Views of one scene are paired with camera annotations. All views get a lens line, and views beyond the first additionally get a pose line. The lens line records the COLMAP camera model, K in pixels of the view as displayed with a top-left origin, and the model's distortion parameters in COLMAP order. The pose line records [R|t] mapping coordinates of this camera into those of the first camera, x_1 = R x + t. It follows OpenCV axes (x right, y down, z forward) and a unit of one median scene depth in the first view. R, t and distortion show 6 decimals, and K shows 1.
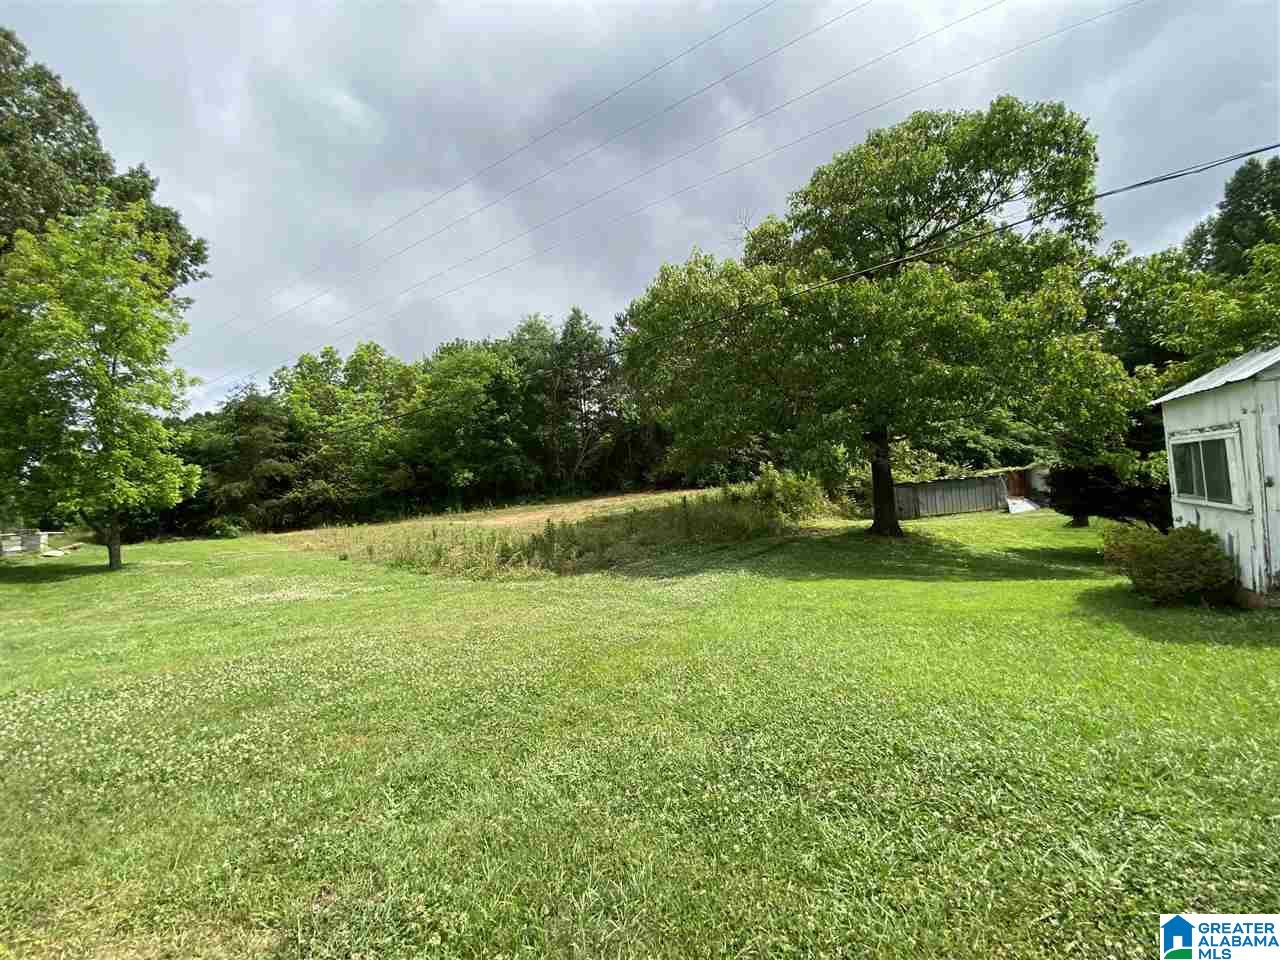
lens RADIAL K [[518.7, 0, 643.6], [0, 518.7, 473.3], [0, 0, 1]] dist [0.022564, -0.021916]
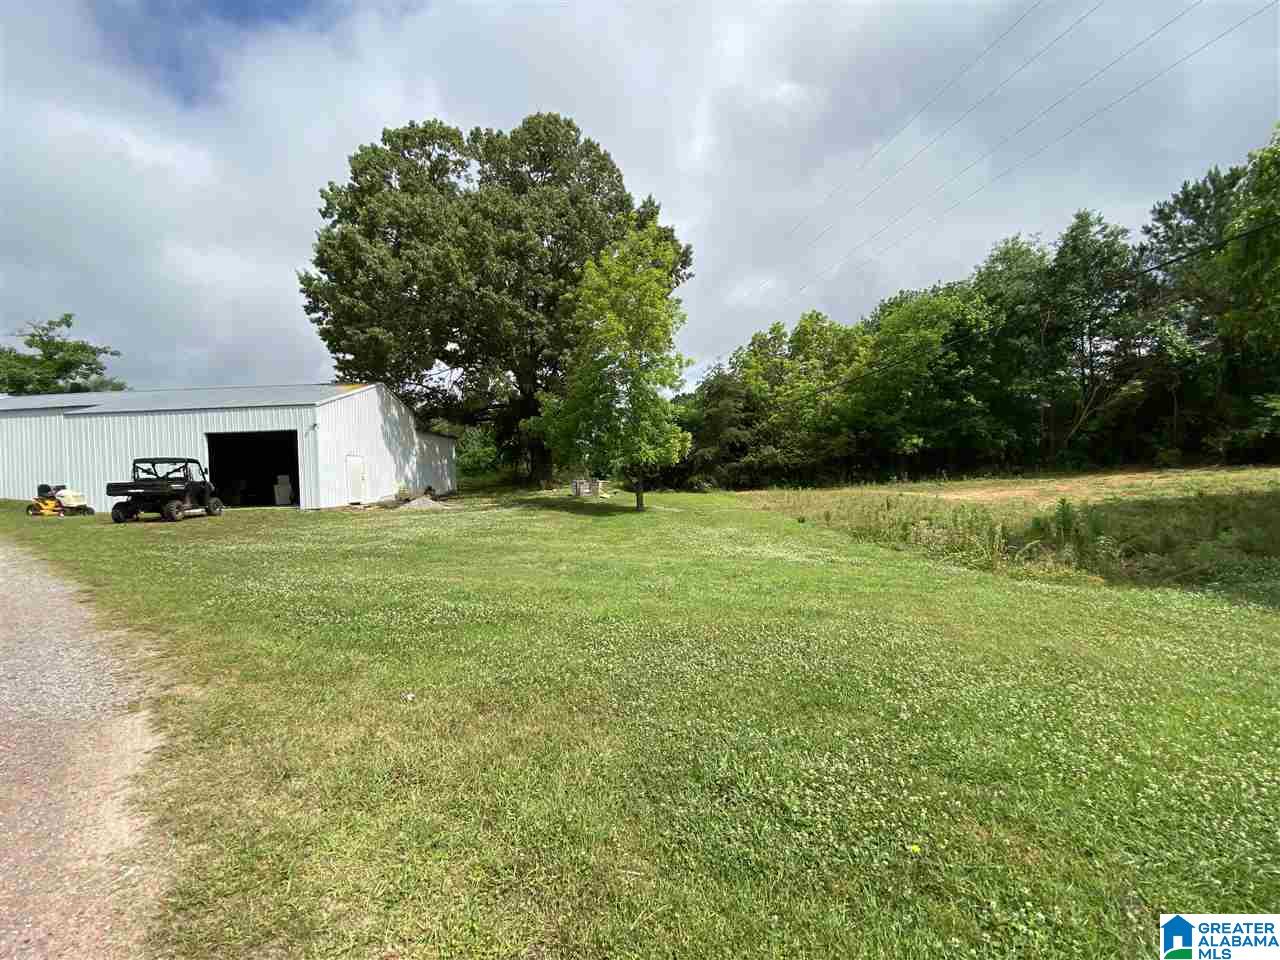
lens RADIAL K [[515.9, 0, 635.7], [0, 515.9, 479.7], [0, 0, 1]] dist [0.022436, -0.021367]
pose [[0.706396, 0.051035, -0.705975, -0.050493], [0.001489, 0.997288, 0.073583, 0.003594], [0.707816, -0.053030, 0.704404, 0.030644]]
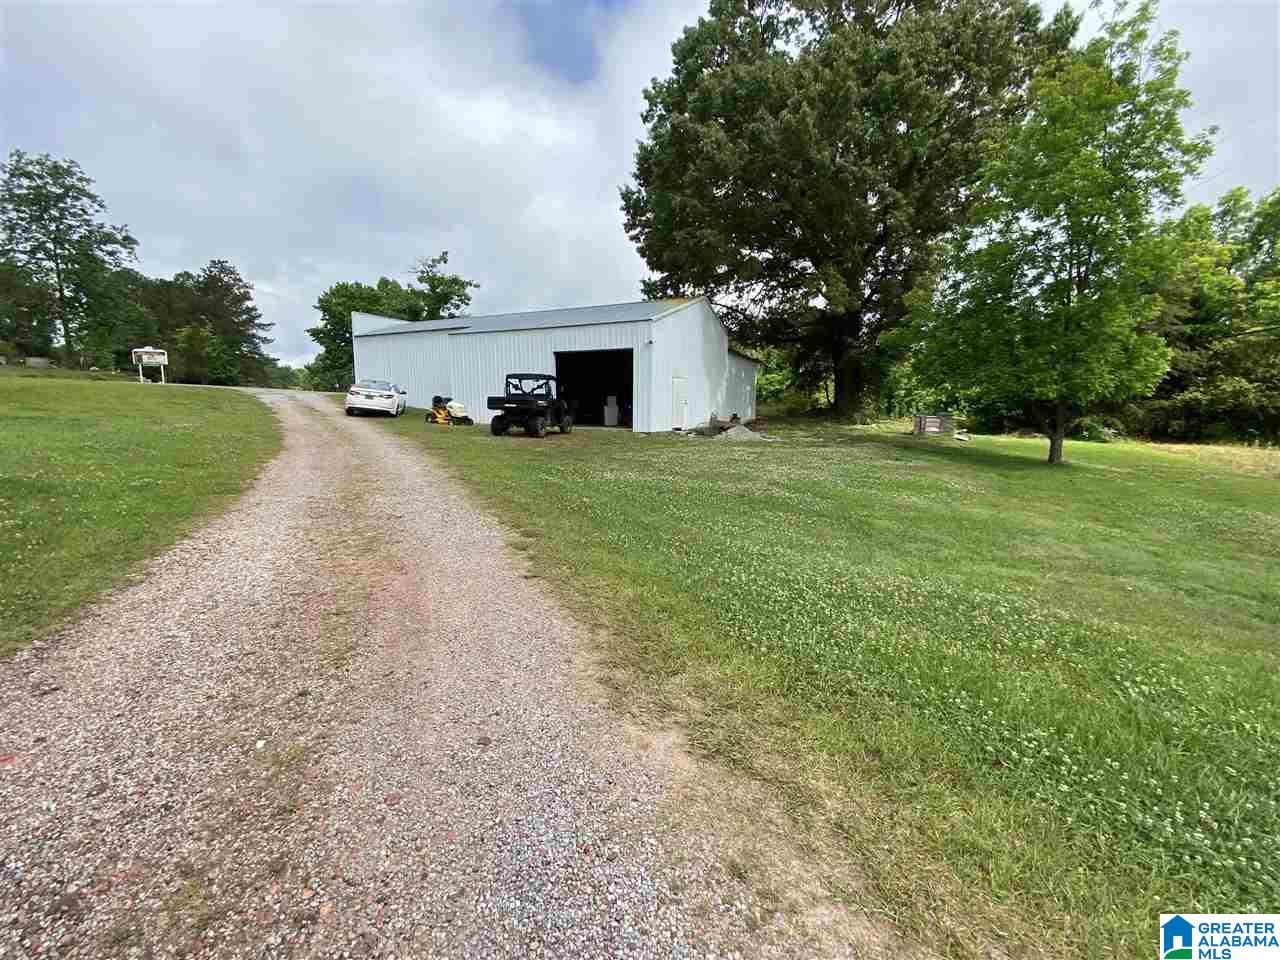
lens RADIAL K [[520.6, 0, 635.2], [0, 520.6, 478.6], [0, 0, 1]] dist [0.025427, -0.021620]
pose [[0.298059, 0.197780, -0.933833, -0.175721], [-0.009850, 0.978884, 0.204177, 0.012402], [0.954497, -0.051659, 0.293714, 0.007452]]
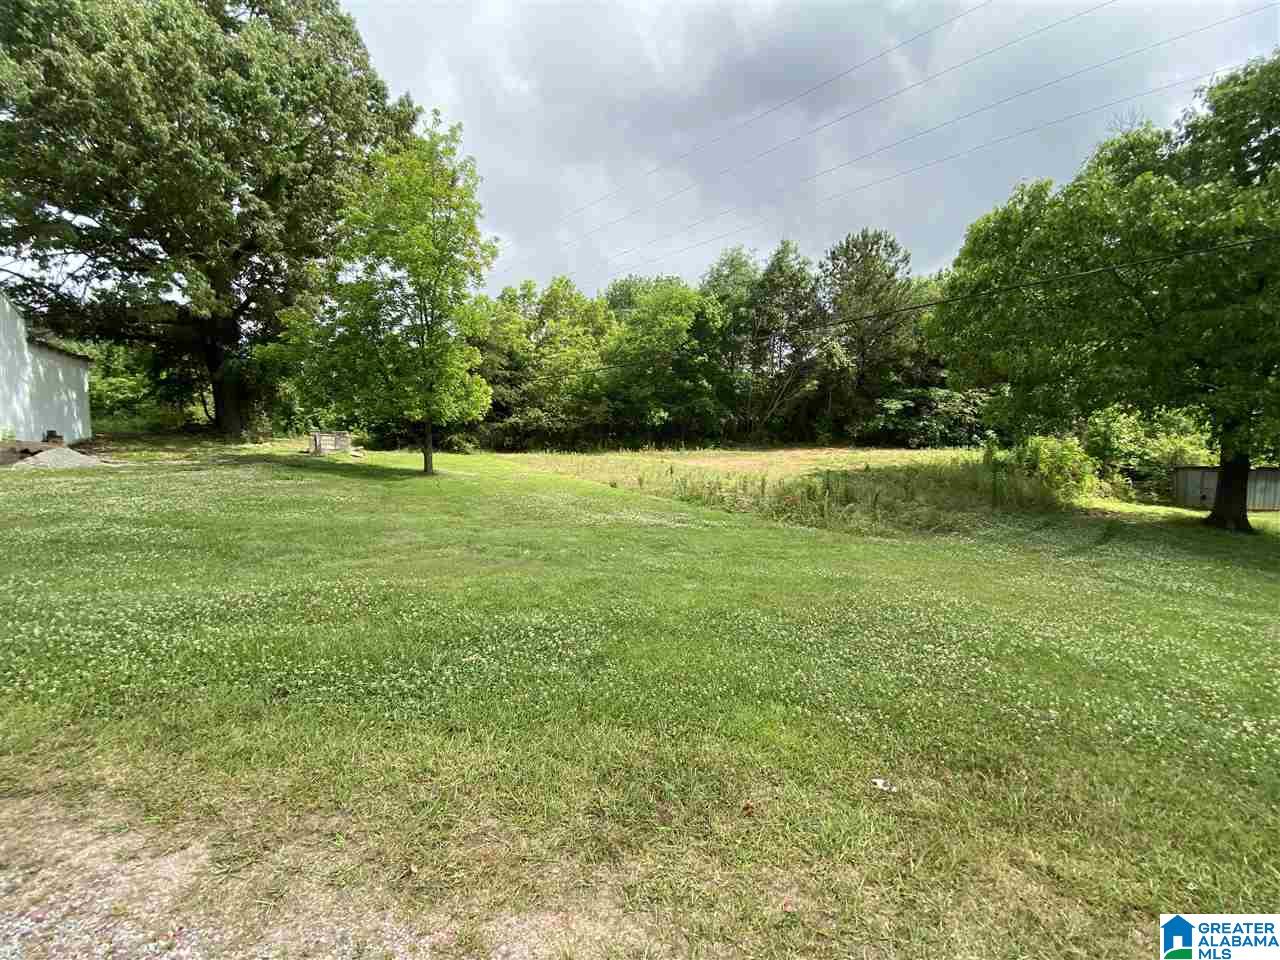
lens RADIAL K [[520.6, 0, 635.2], [0, 520.6, 478.6], [0, 0, 1]] dist [0.025427, -0.021620]
pose [[0.966472, 0.106418, -0.233682, -0.151978], [-0.079636, 0.989426, 0.121217, 0.009858], [0.244110, -0.098544, 0.964728, 0.002611]]
